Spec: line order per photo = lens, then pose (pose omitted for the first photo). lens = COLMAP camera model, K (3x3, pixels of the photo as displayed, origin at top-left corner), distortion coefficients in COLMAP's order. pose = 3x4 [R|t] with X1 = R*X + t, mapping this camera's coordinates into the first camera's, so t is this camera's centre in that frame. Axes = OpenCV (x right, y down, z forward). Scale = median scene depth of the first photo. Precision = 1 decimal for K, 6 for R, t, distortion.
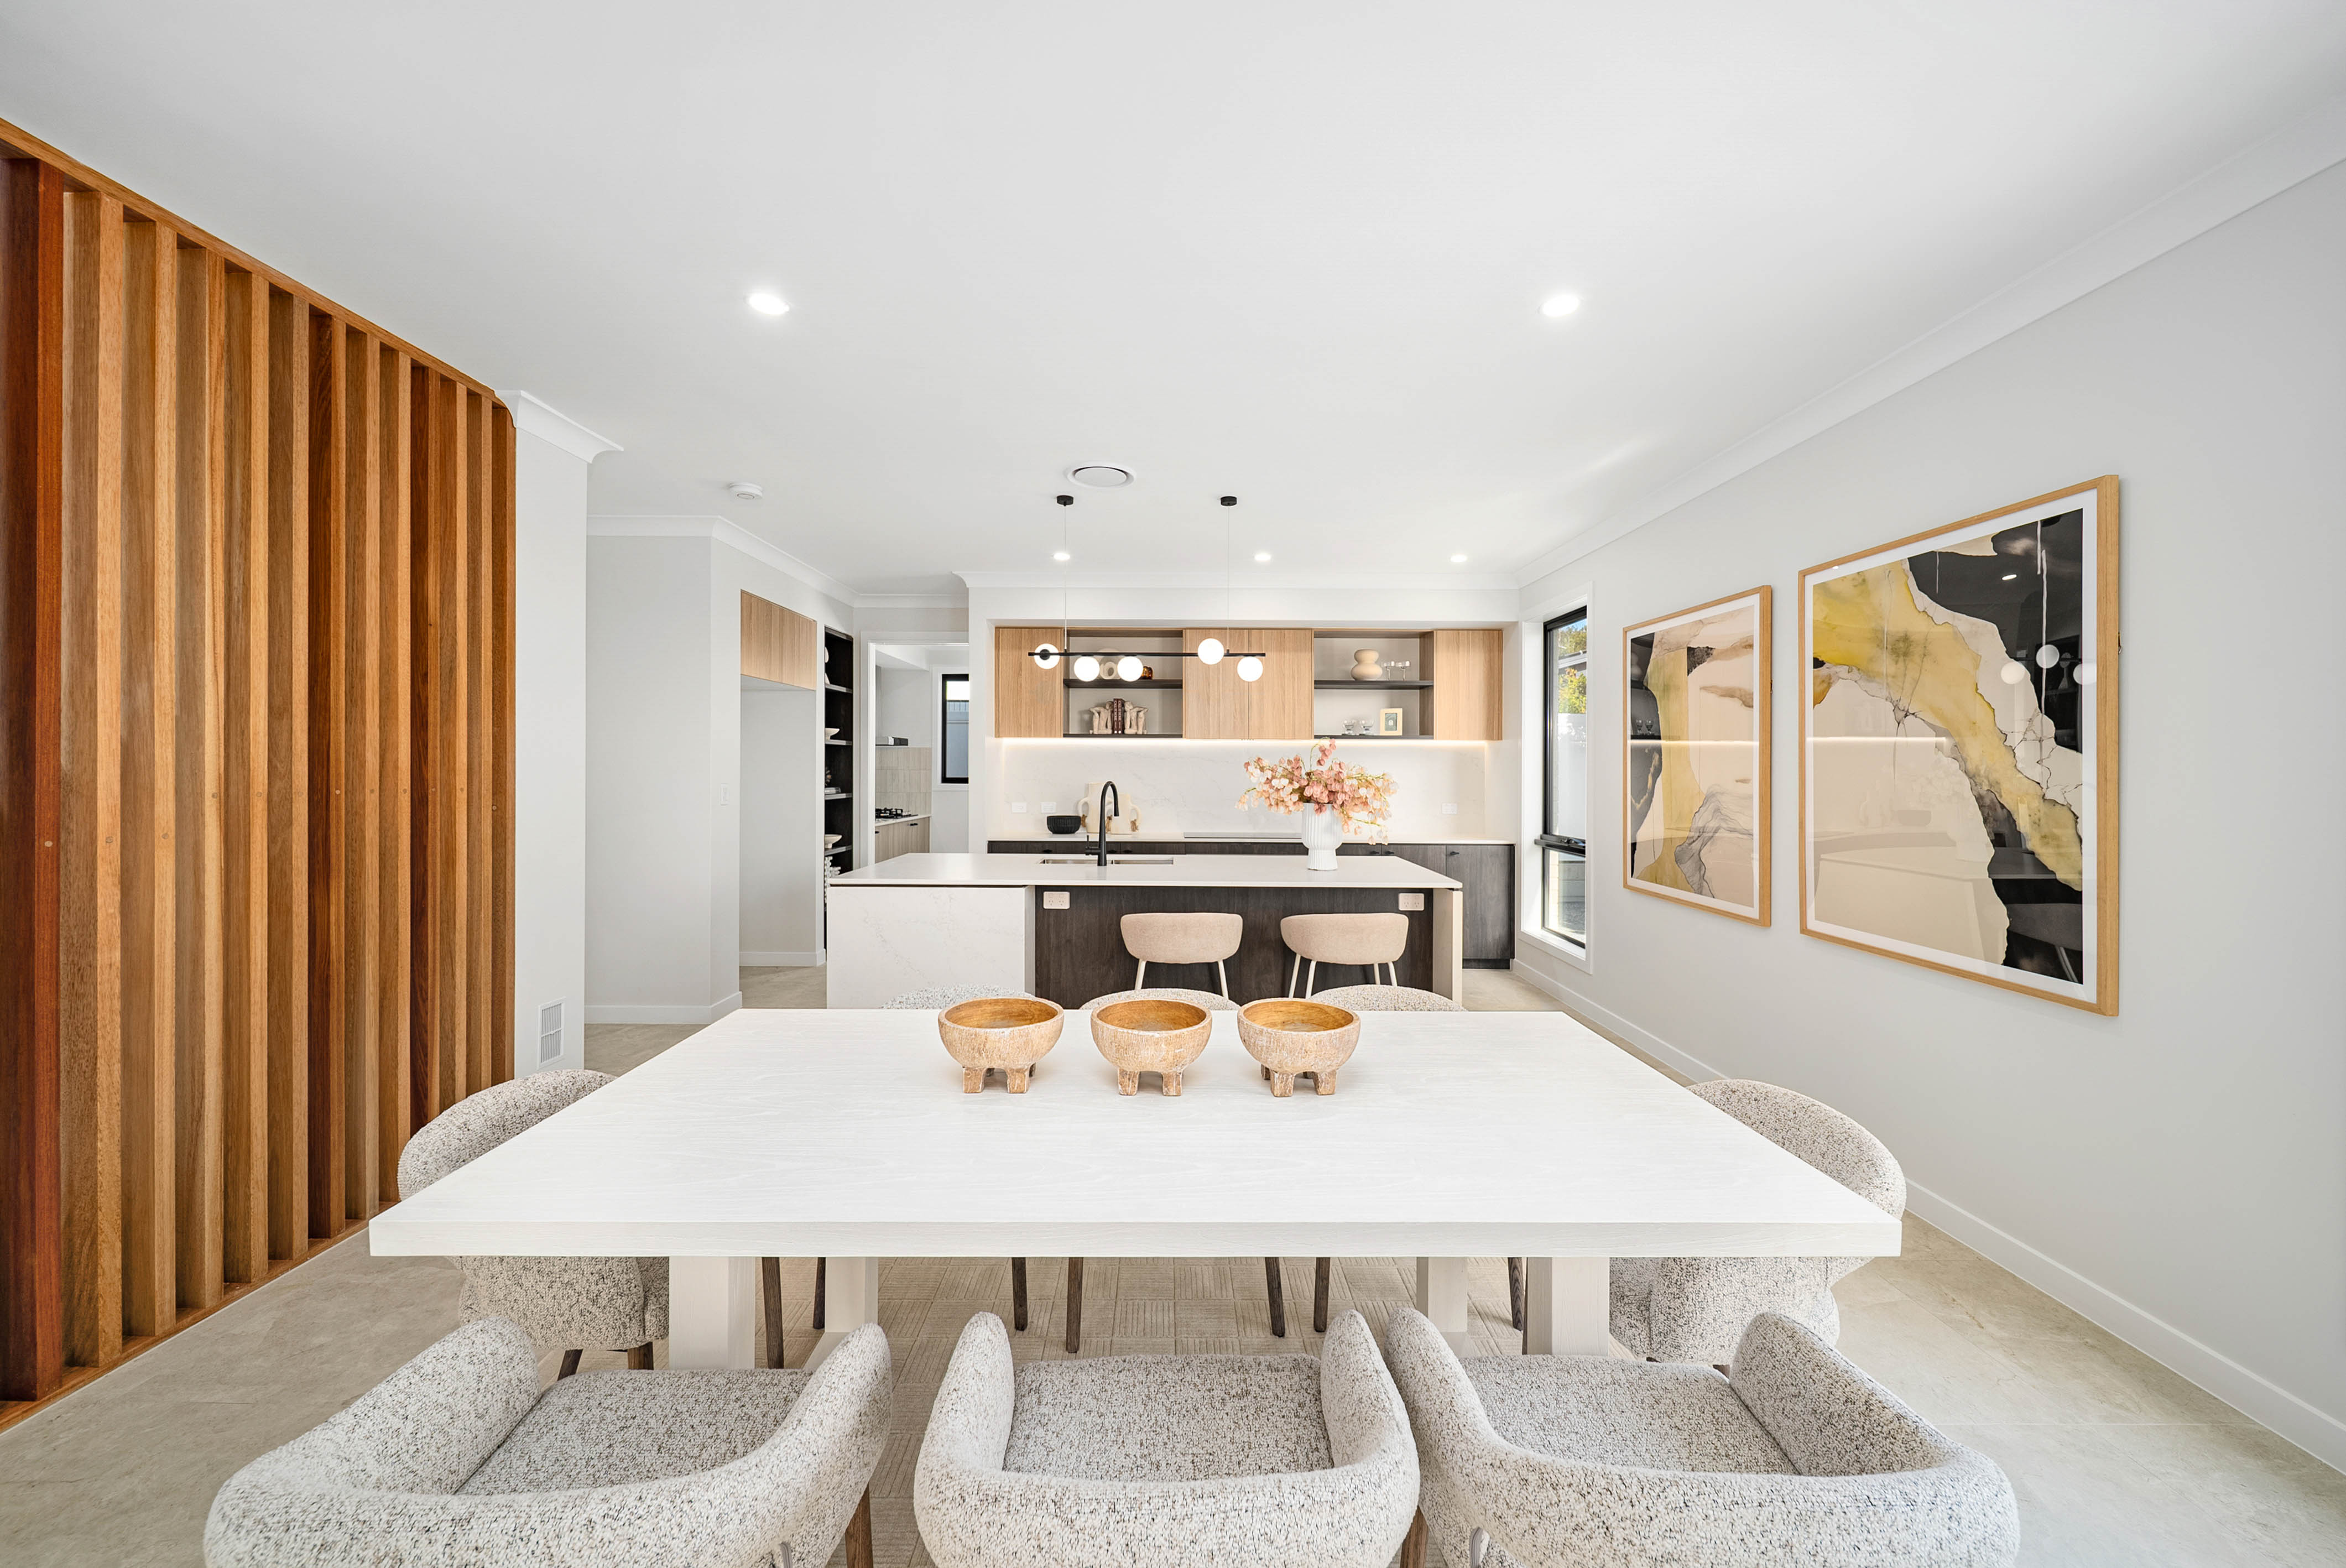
lens RADIAL K [[829.0, 0, 1157.5], [0, 829.0, 766.7], [0, 0, 1]] dist [0.003761, -0.000856]
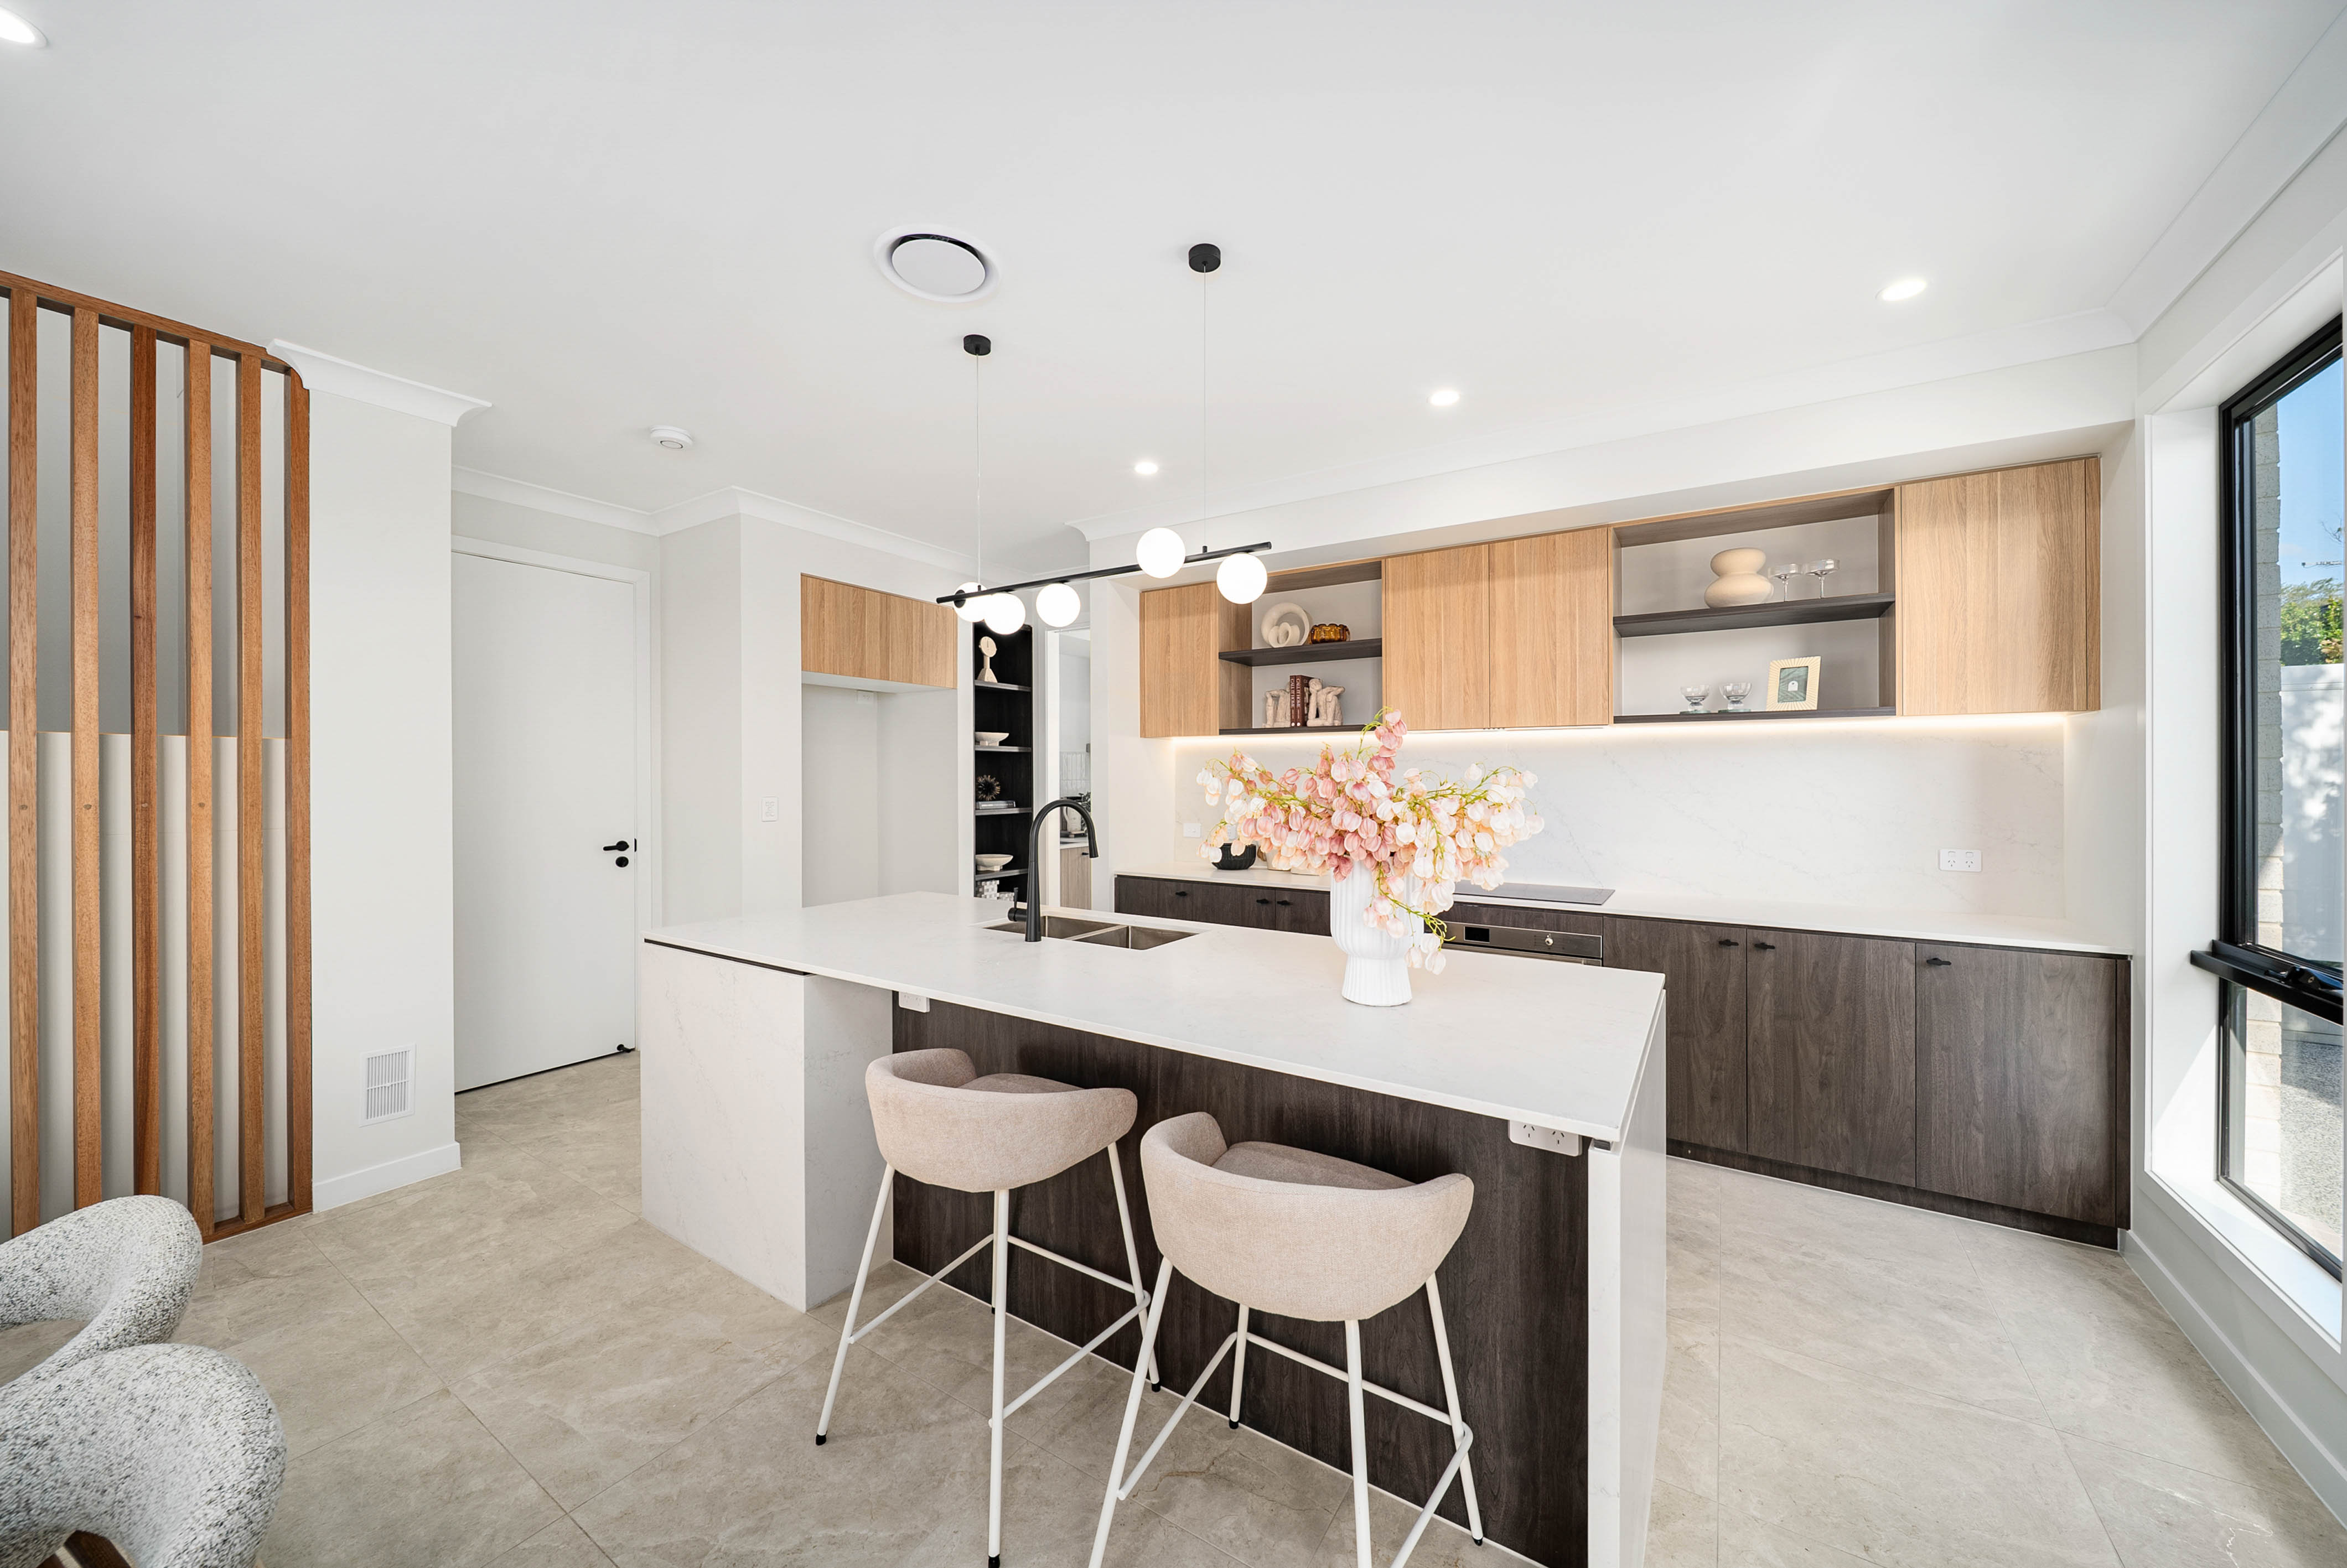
lens RADIAL K [[829.3, 0, 1181.4], [0, 829.3, 778.6], [0, 0, 1]] dist [0.003761, -0.000856]
pose [[0.851909, -0.002748, -0.523682, 0.253373], [0.004572, 0.999987, 0.002191, 0.001004], [0.523669, -0.004260, 0.851911, 0.409035]]
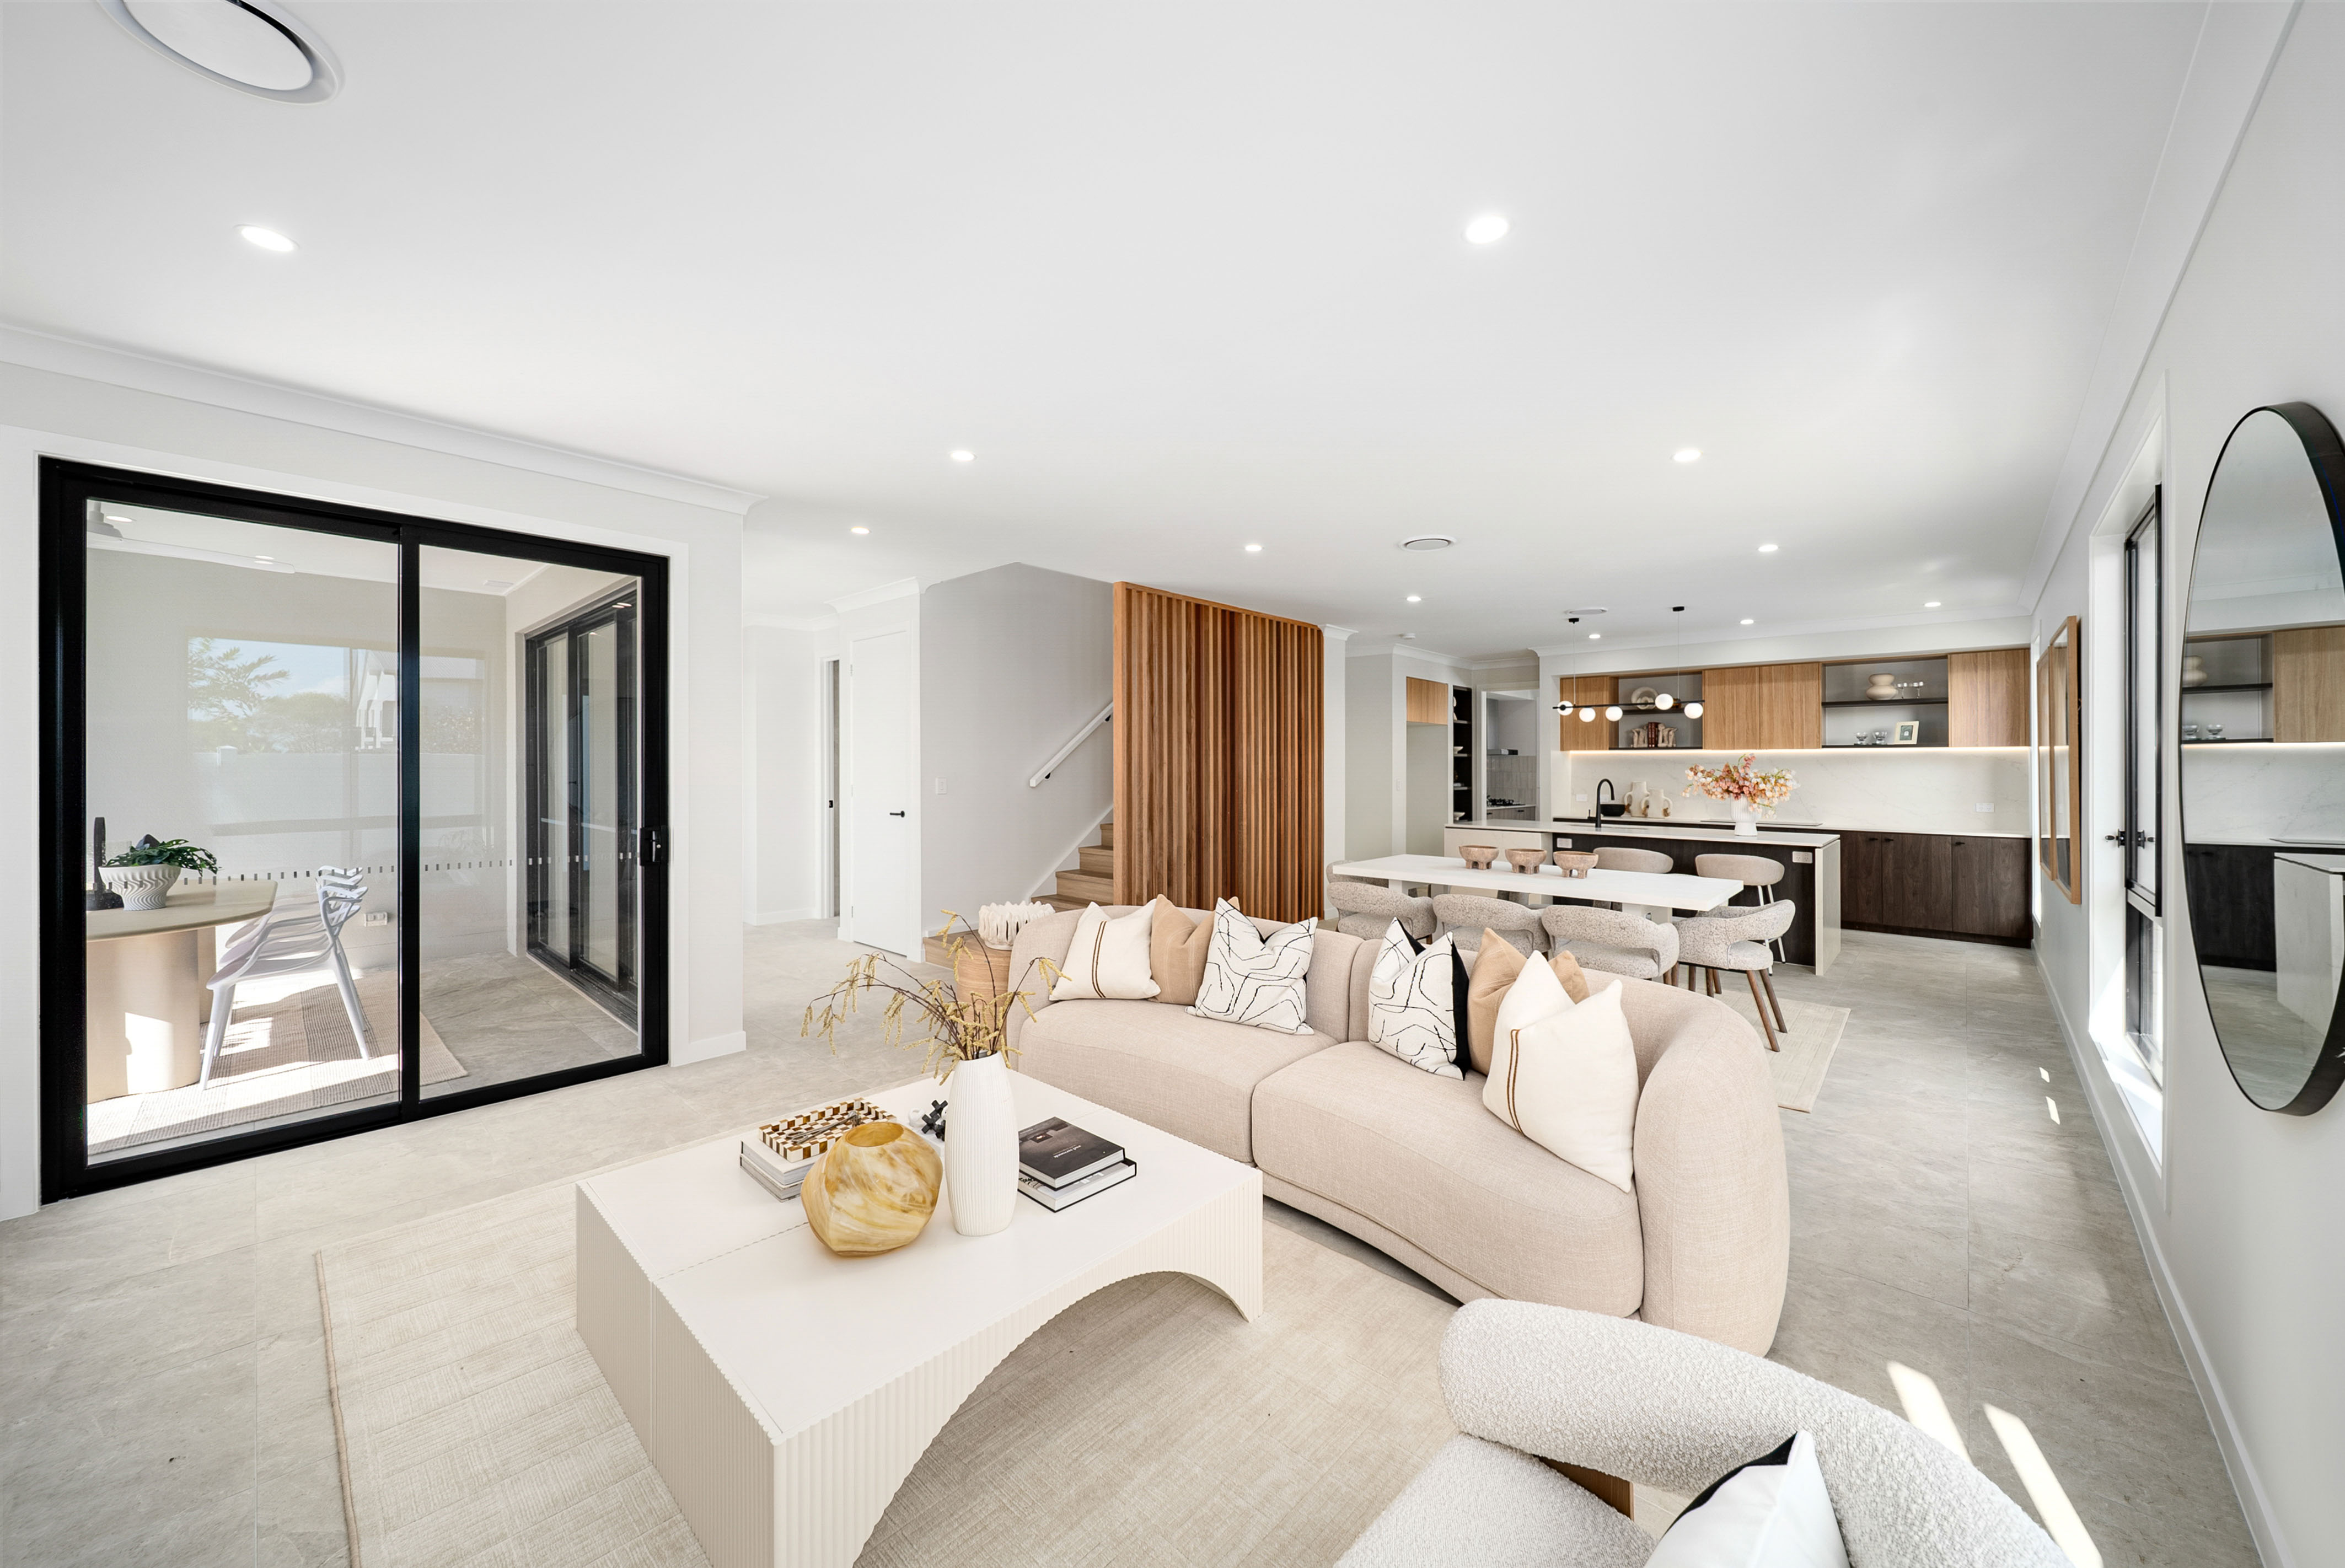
lens RADIAL K [[828.6, 0, 1195.7], [0, 828.6, 763.0], [0, 0, 1]] dist [0.003761, -0.000856]
pose [[0.752195, -0.005032, -0.658921, 0.332116], [0.000726, 0.999977, -0.006808, -0.003323], [0.658940, 0.004642, 0.752181, -0.643446]]
